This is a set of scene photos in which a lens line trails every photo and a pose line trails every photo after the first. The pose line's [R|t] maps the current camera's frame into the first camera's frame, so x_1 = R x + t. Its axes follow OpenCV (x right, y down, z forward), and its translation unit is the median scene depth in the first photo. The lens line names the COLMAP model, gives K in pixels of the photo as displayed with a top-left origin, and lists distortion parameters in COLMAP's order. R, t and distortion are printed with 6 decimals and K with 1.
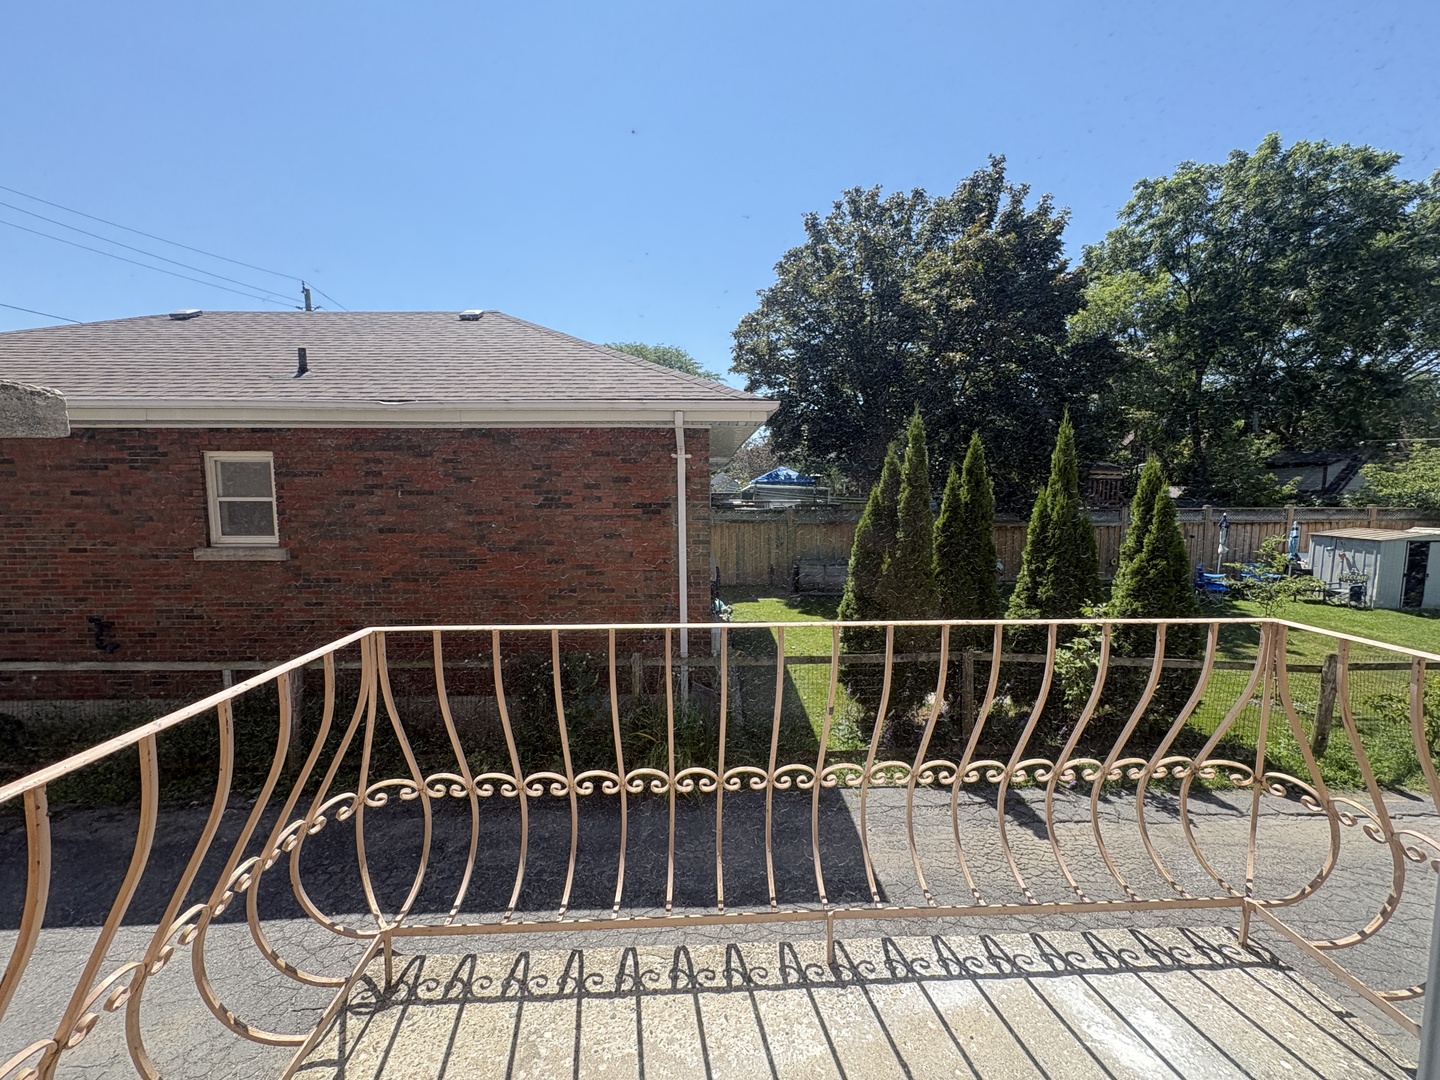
lens RADIAL K [[575.3, 0, 720.0], [0, 575.3, 540.0], [0, 0, 1]] dist [-0.002036, -0.000269]
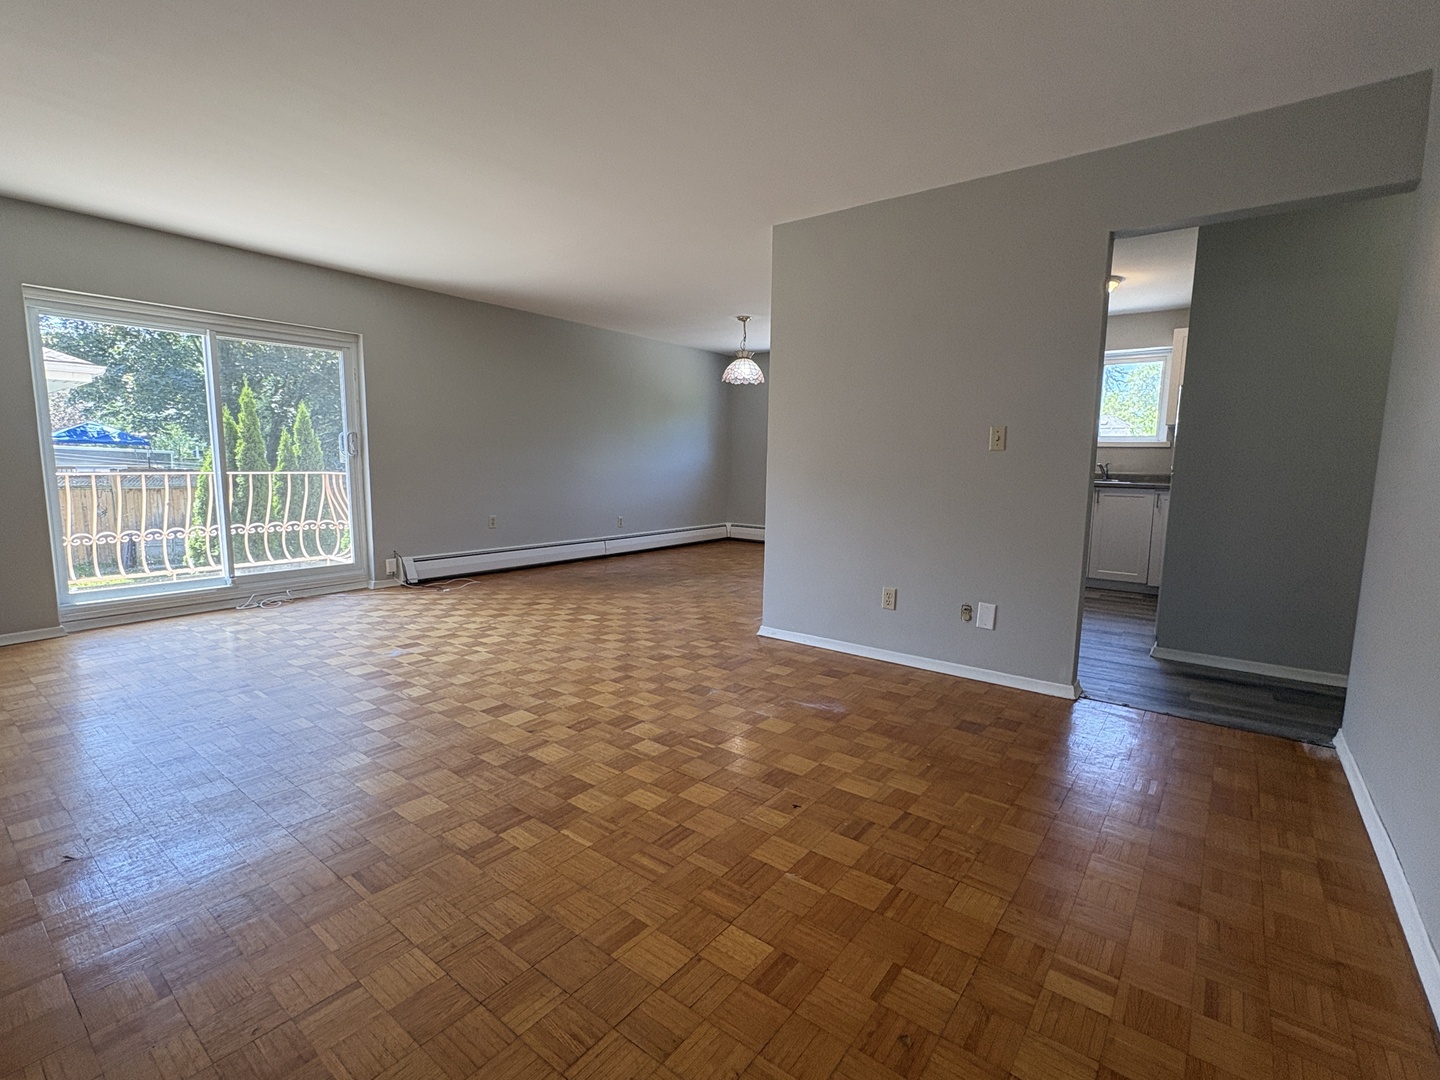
lens RADIAL K [[668.3, 0, 718.7], [0, 668.3, 541.1], [0, 0, 1]] dist [-0.000175, 0.000035]
pose [[0.646473, -0.079815, 0.758750, -0.135929], [0.056090, 0.996794, 0.057065, 0.098410], [-0.760872, 0.005667, 0.648877, -0.750630]]
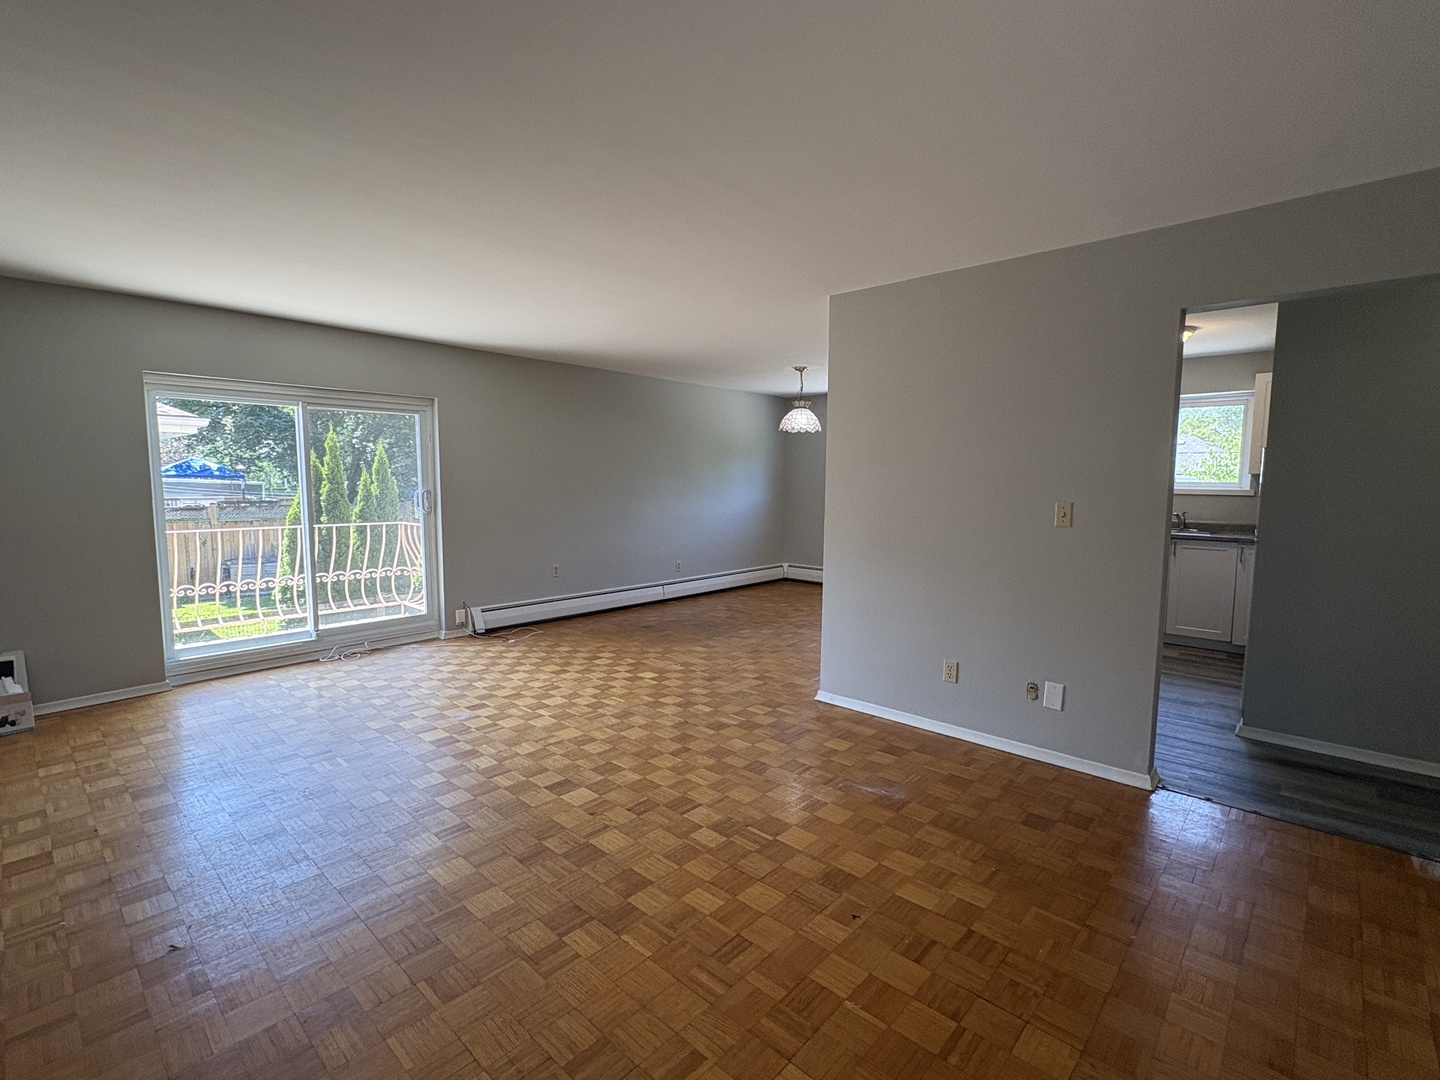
lens RADIAL K [[668.0, 0, 717.4], [0, 668.0, 540.4], [0, 0, 1]] dist [0.000697, -0.000388]
pose [[0.709736, -0.056201, 0.702223, -0.137371], [0.058241, 0.998081, 0.021015, 0.061108], [-0.702057, 0.025984, 0.711647, -0.753866]]
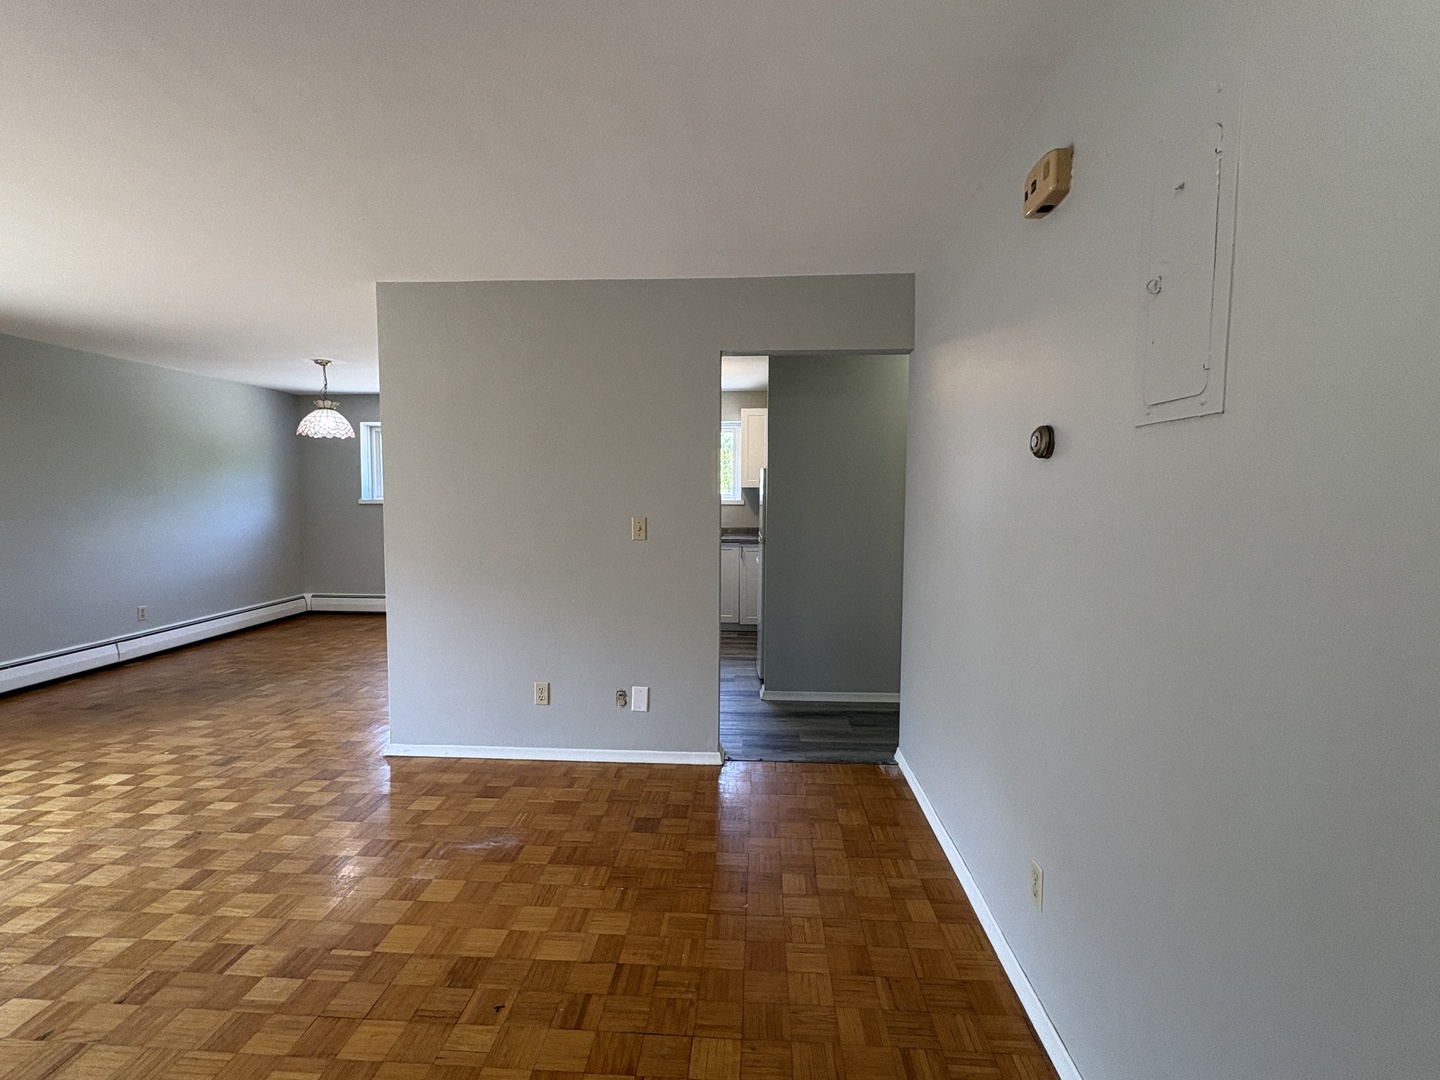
lens RADIAL K [[668.0, 0, 717.4], [0, 668.0, 540.4], [0, 0, 1]] dist [0.000697, -0.000388]
pose [[0.108587, -0.069520, 0.991653, -0.127795], [0.091927, 0.993980, 0.059617, 0.052221], [-0.989827, 0.084686, 0.114323, -0.710406]]
